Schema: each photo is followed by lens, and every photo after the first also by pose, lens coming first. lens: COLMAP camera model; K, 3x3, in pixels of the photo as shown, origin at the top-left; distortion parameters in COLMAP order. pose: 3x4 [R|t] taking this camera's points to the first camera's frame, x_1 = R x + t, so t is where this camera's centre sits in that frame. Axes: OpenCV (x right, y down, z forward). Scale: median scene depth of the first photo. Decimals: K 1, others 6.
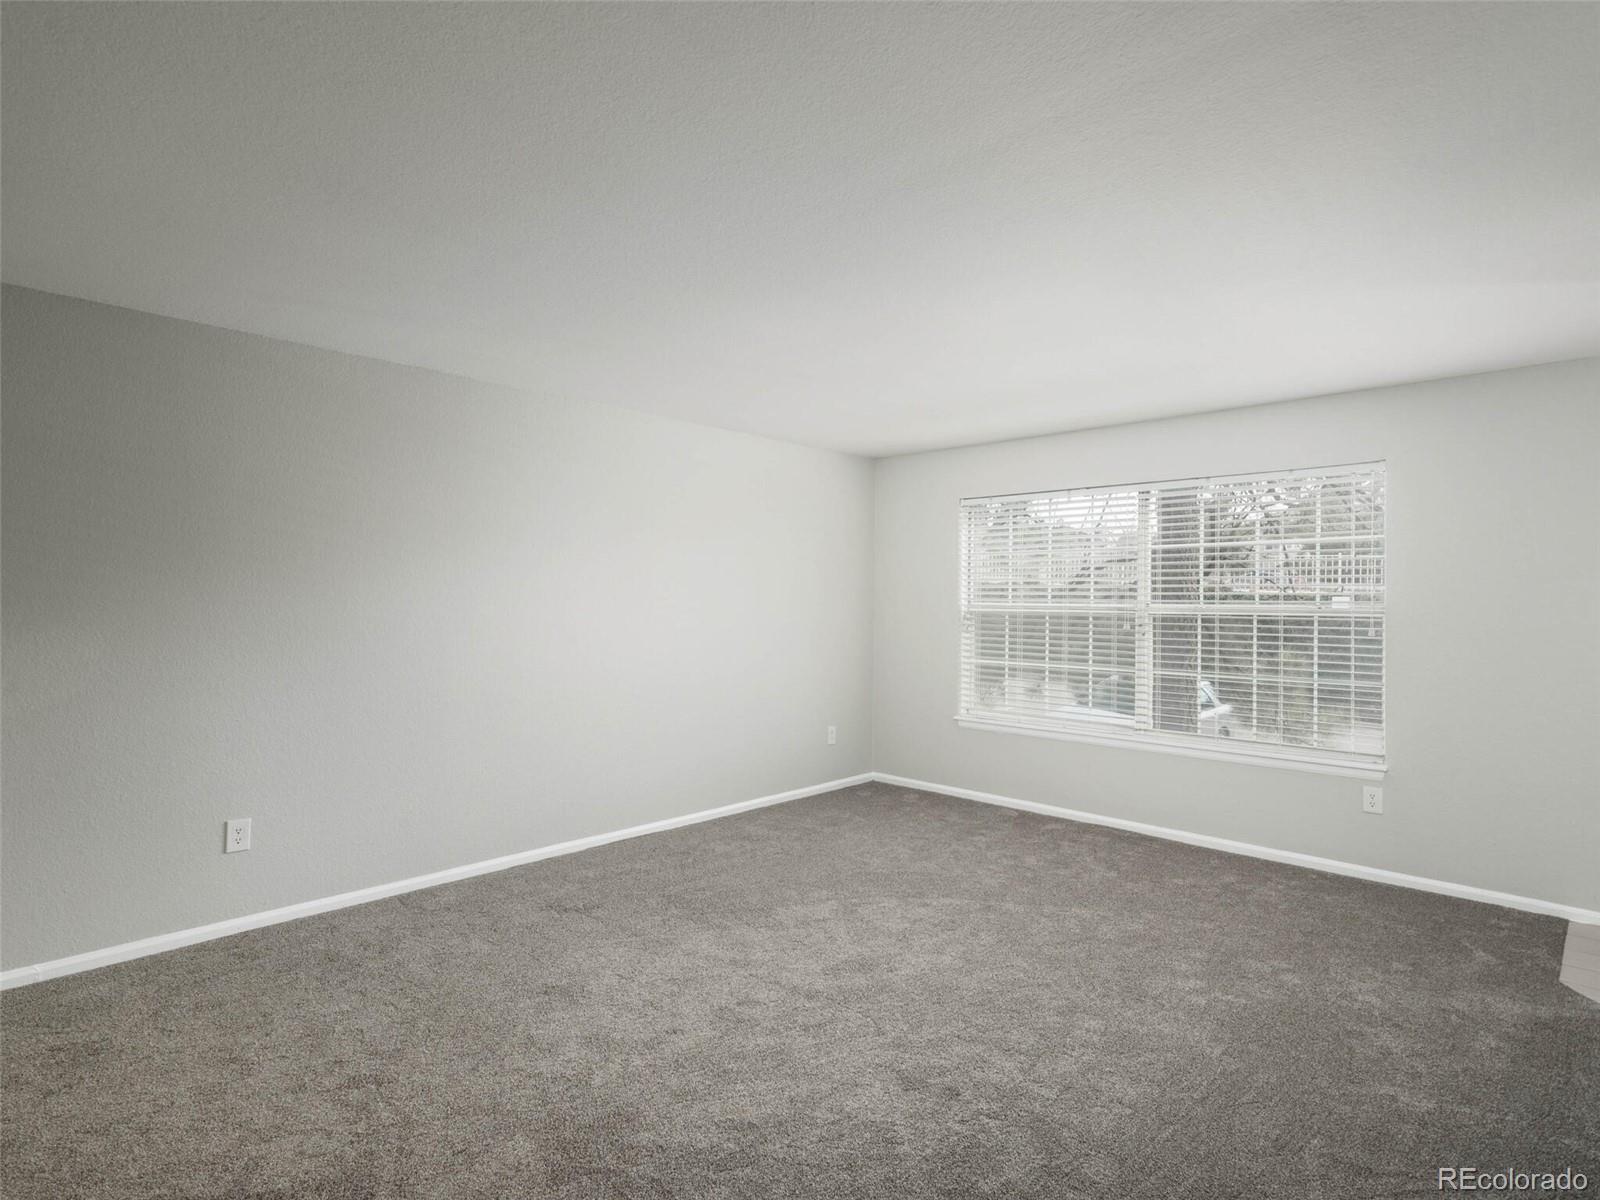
lens RADIAL K [[842.6, 0, 788.8], [0, 842.6, 604.9], [0, 0, 1]] dist [0.020274, -0.005438]
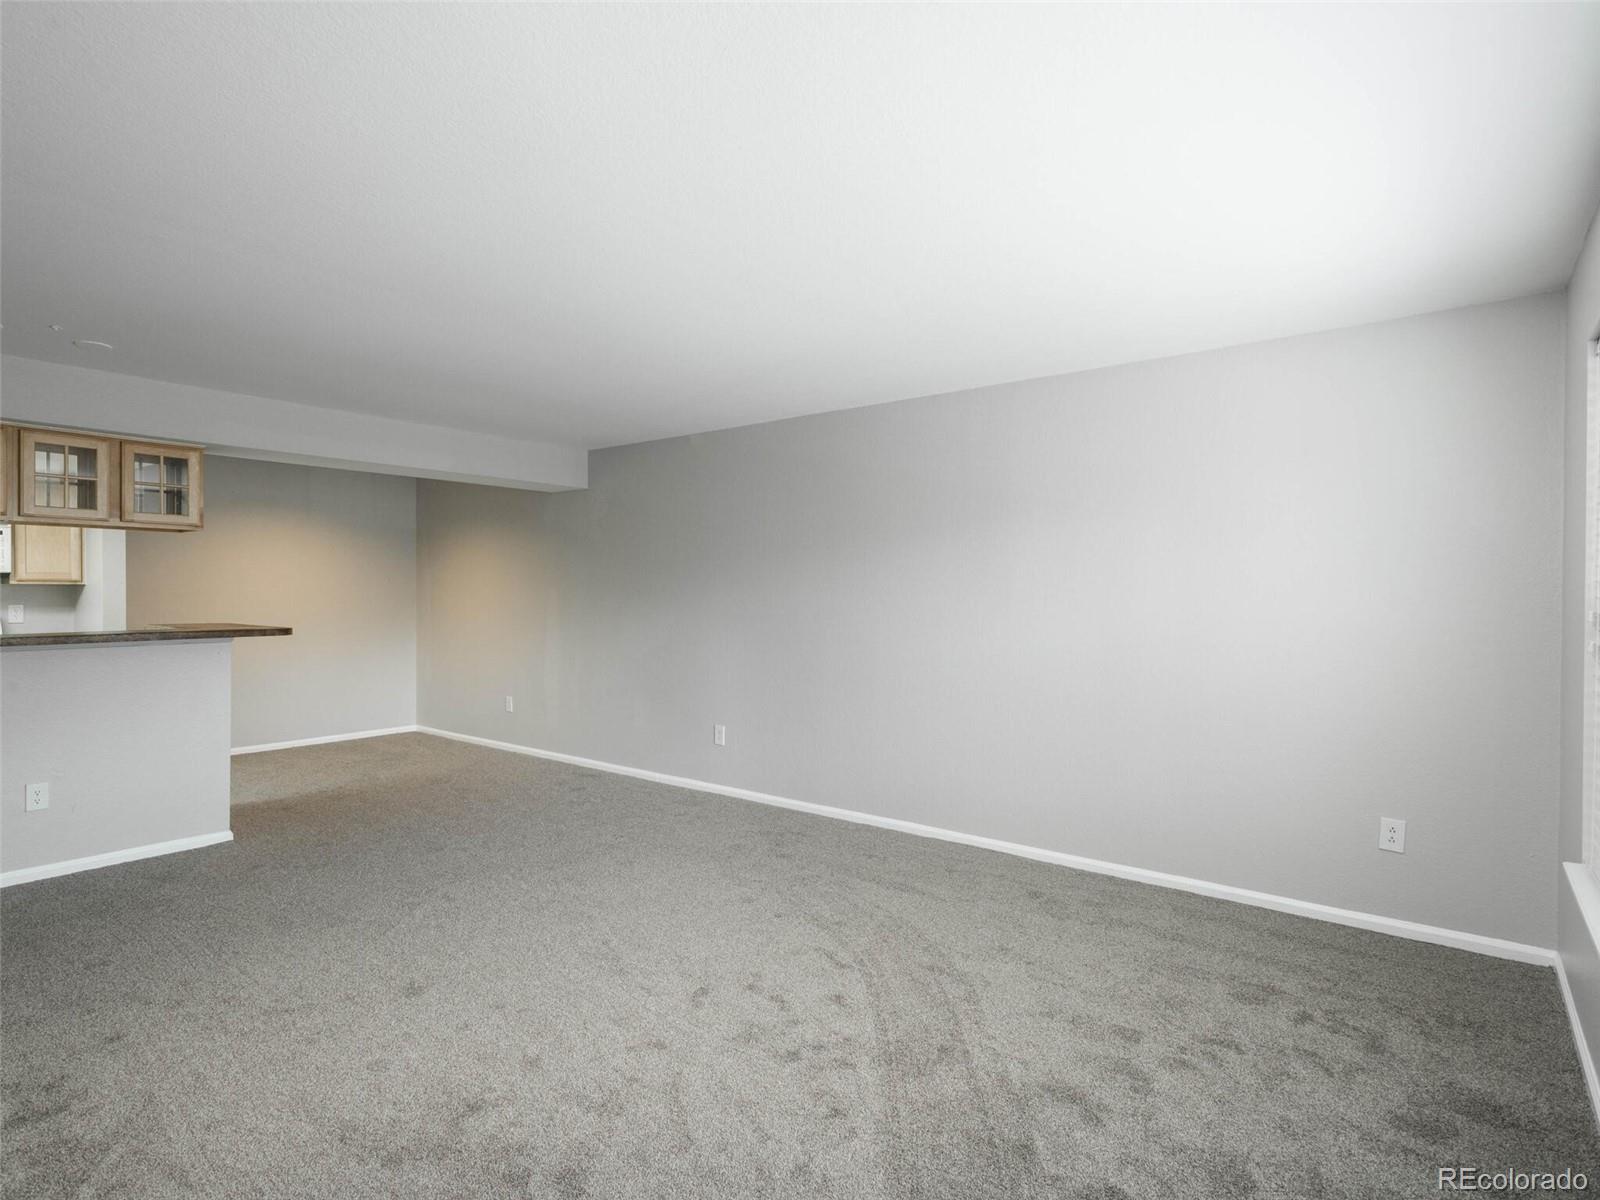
lens RADIAL K [[842.6, 0, 799.3], [0, 842.6, 603.1], [0, 0, 1]] dist [0.020274, -0.005438]
pose [[0.094892, 0.006587, -0.995466, 0.639480], [-0.002829, 0.999976, 0.006347, 0.000865], [0.995484, 0.002213, 0.094909, 0.632740]]
